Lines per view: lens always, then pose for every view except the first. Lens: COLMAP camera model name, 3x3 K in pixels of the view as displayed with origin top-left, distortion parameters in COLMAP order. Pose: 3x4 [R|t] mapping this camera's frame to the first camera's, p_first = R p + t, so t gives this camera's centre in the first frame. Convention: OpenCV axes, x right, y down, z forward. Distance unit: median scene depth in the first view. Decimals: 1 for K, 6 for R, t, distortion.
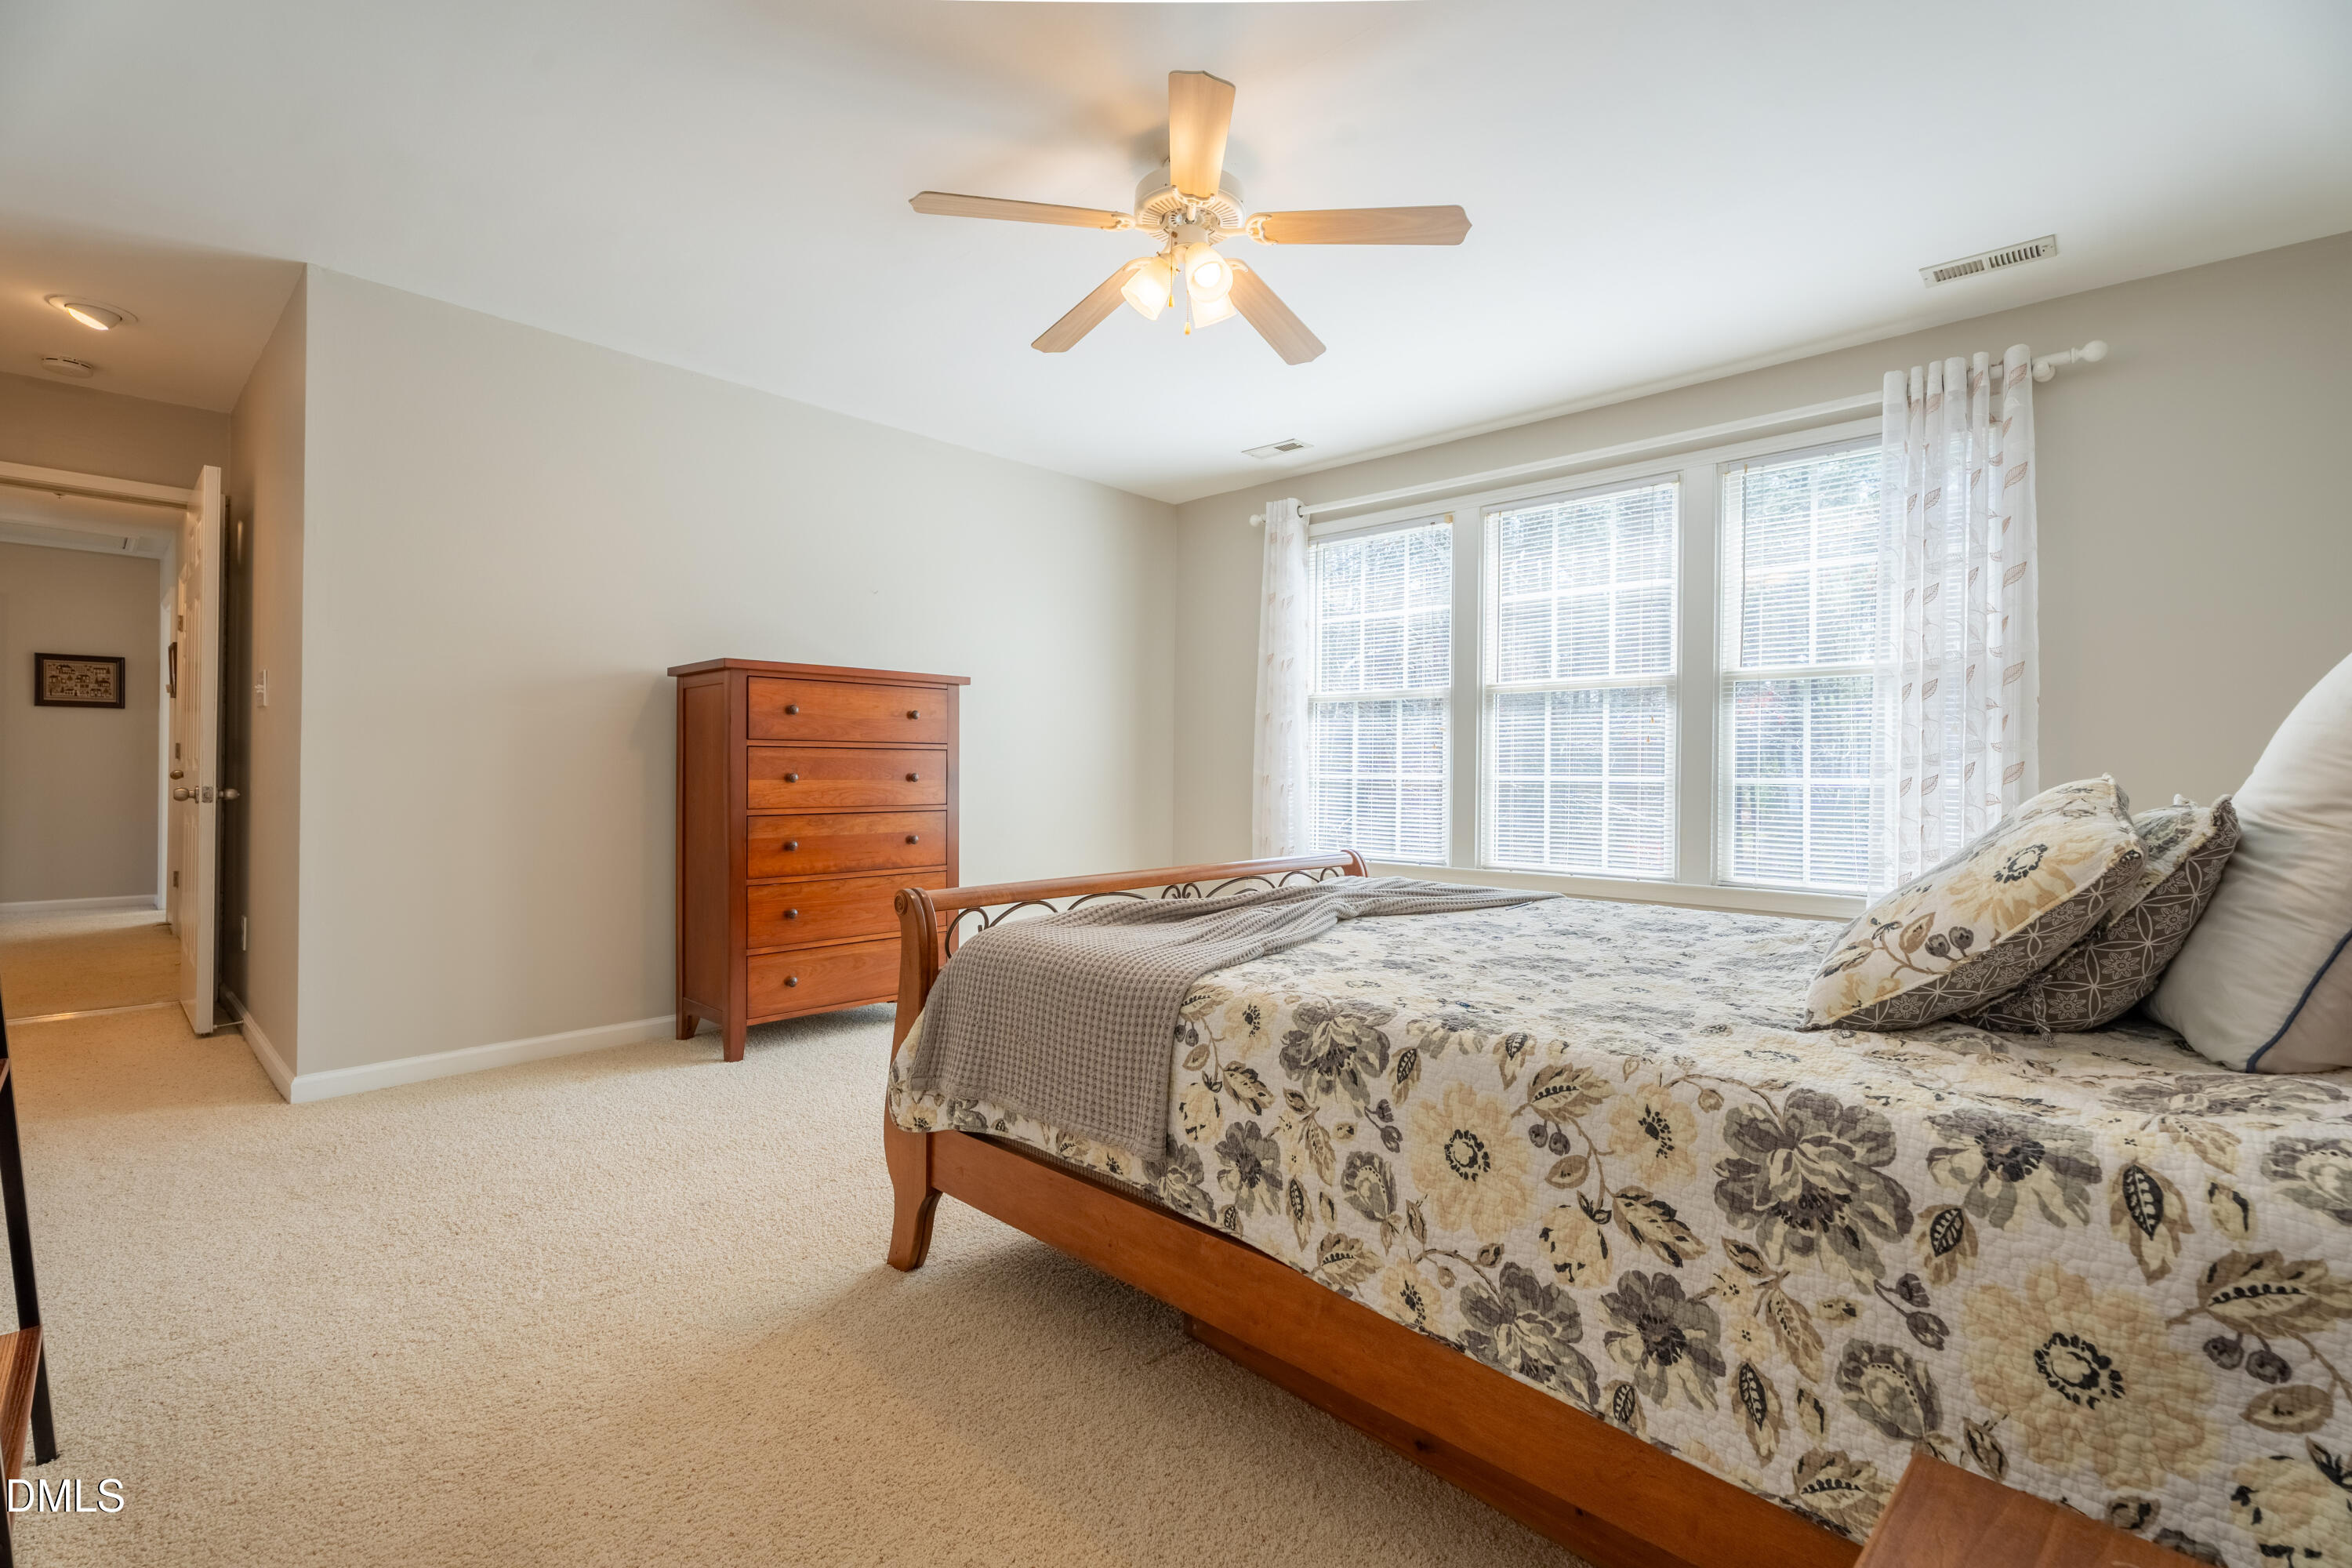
lens RADIAL K [[1058.8, 0, 1177.6], [0, 1058.8, 777.9], [0, 0, 1]] dist [0.003223, -0.002002]
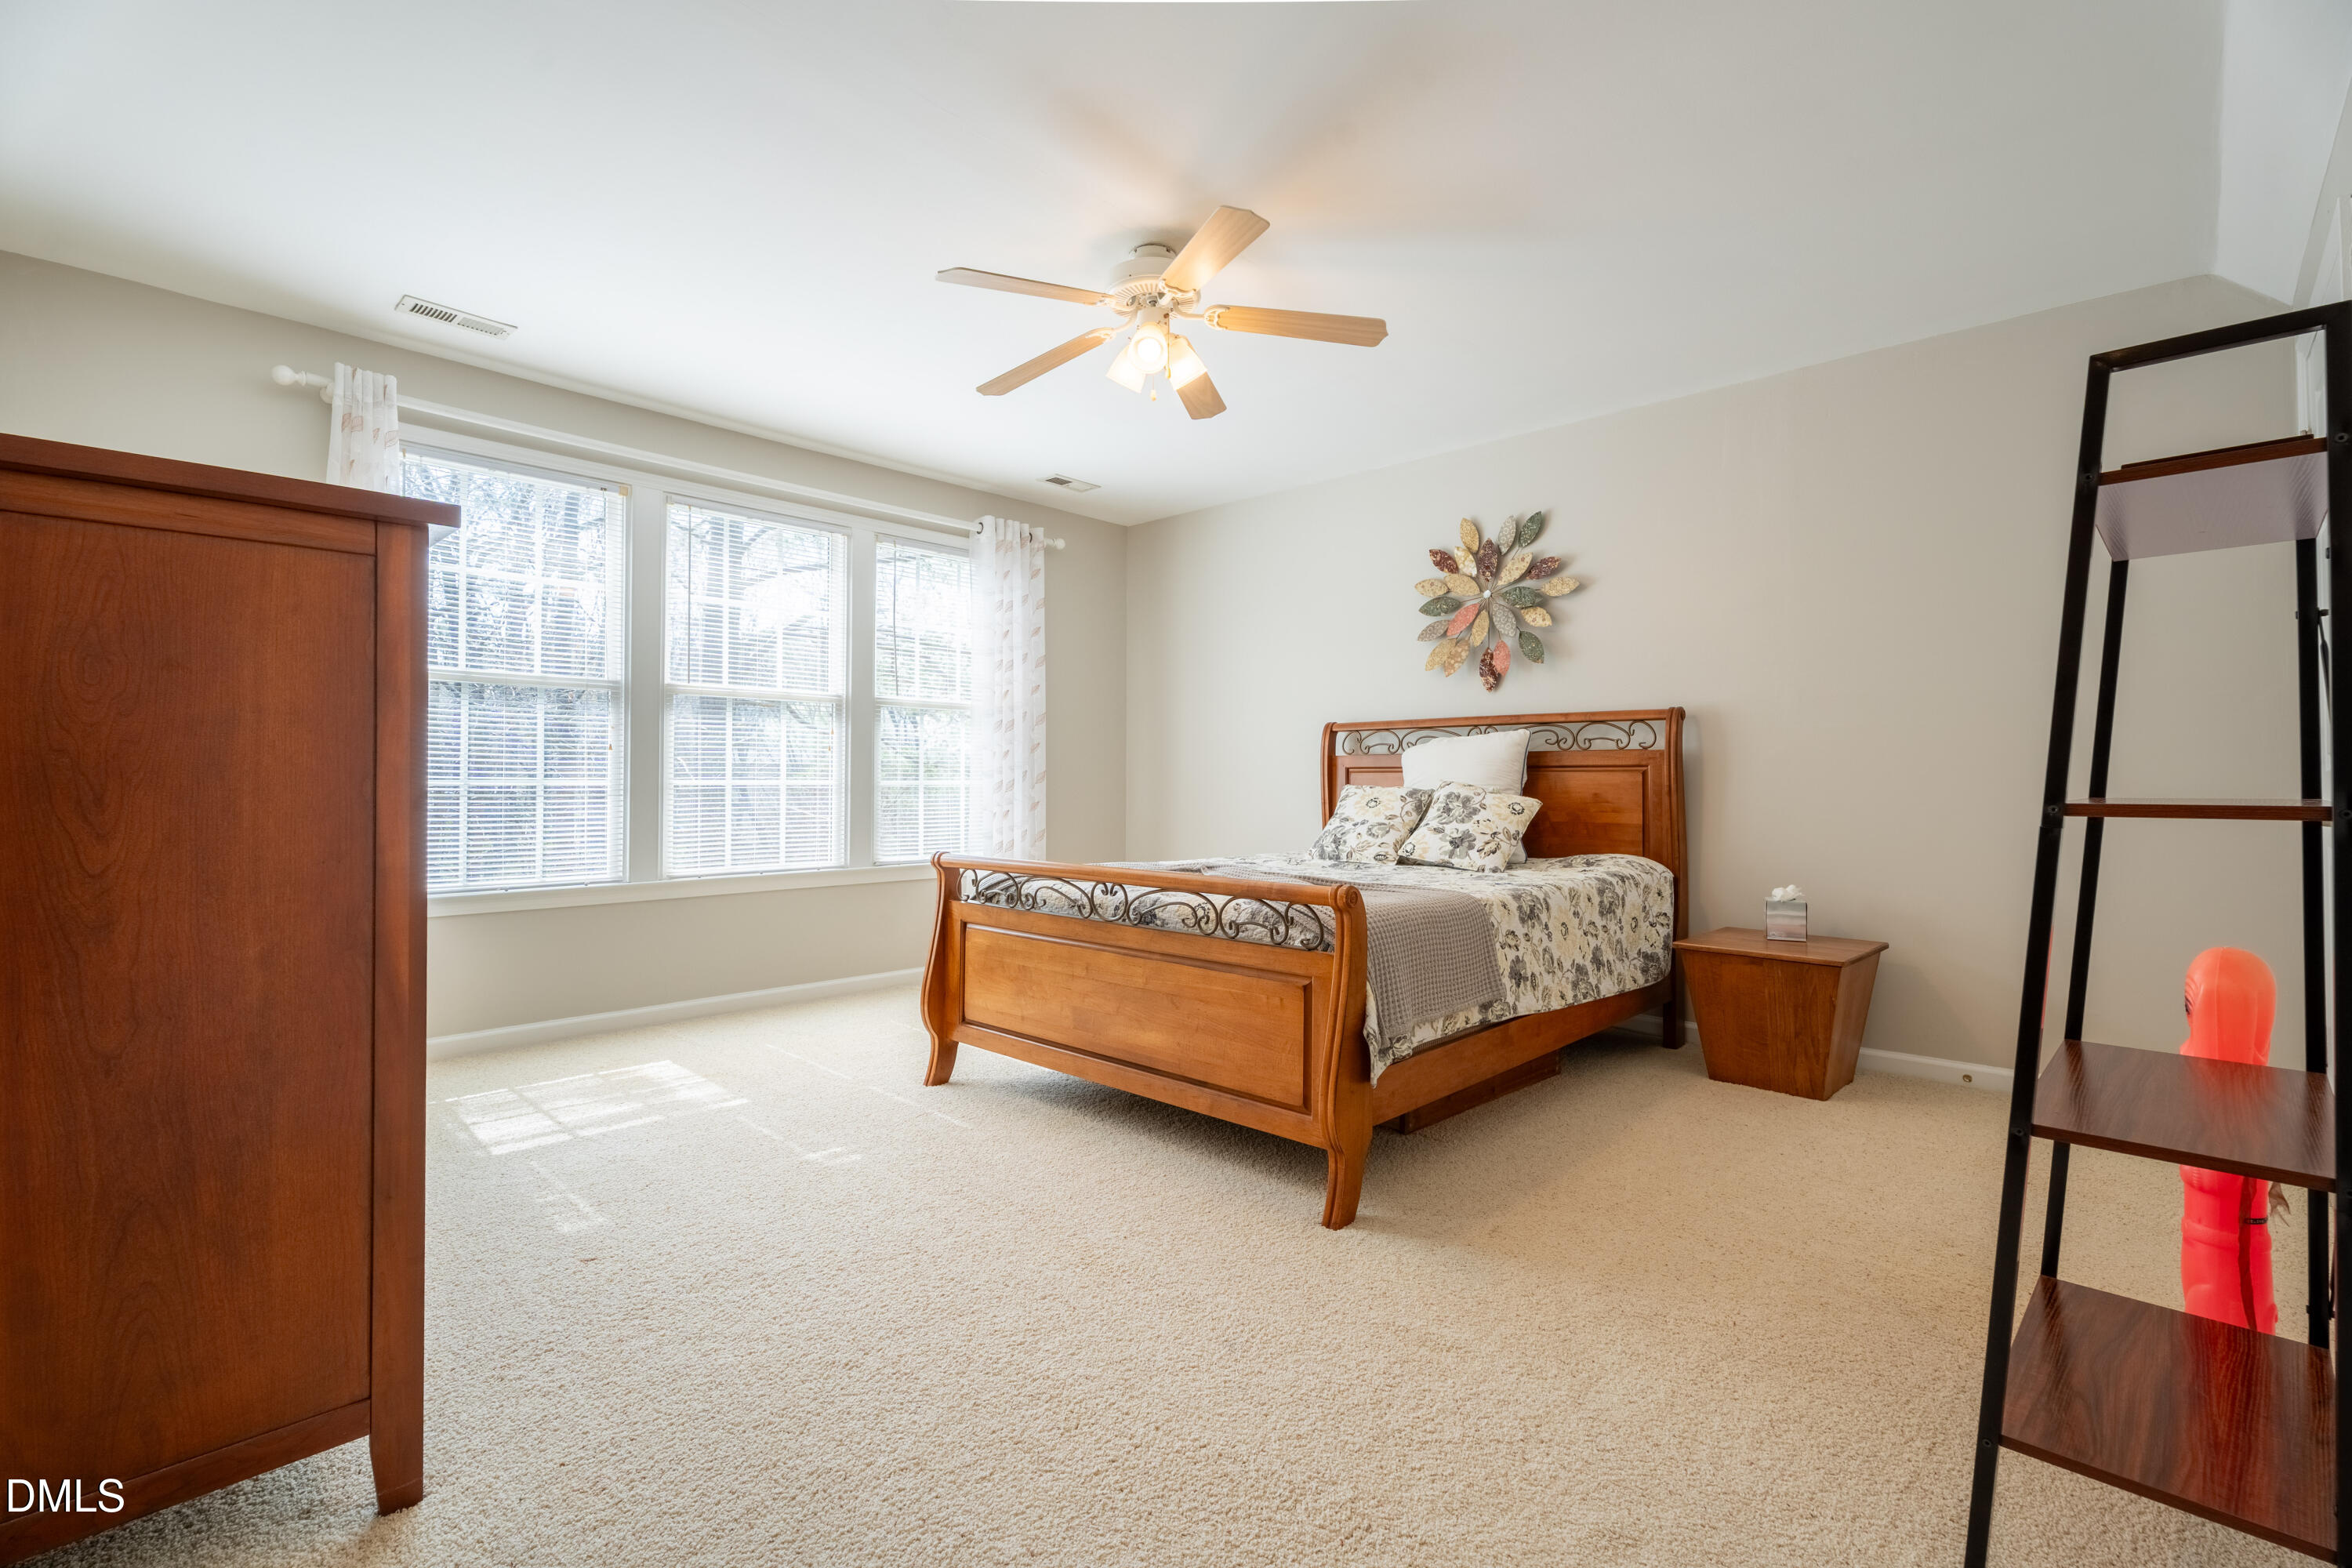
lens RADIAL K [[1058.8, 0, 1178.3], [0, 1058.8, 773.8], [0, 0, 1]] dist [0.003223, -0.002002]
pose [[-0.006141, -0.000887, 0.999981, -0.762056], [0.002325, 0.999997, 0.000901, -0.009083], [-0.999978, 0.002330, -0.006139, 0.651944]]
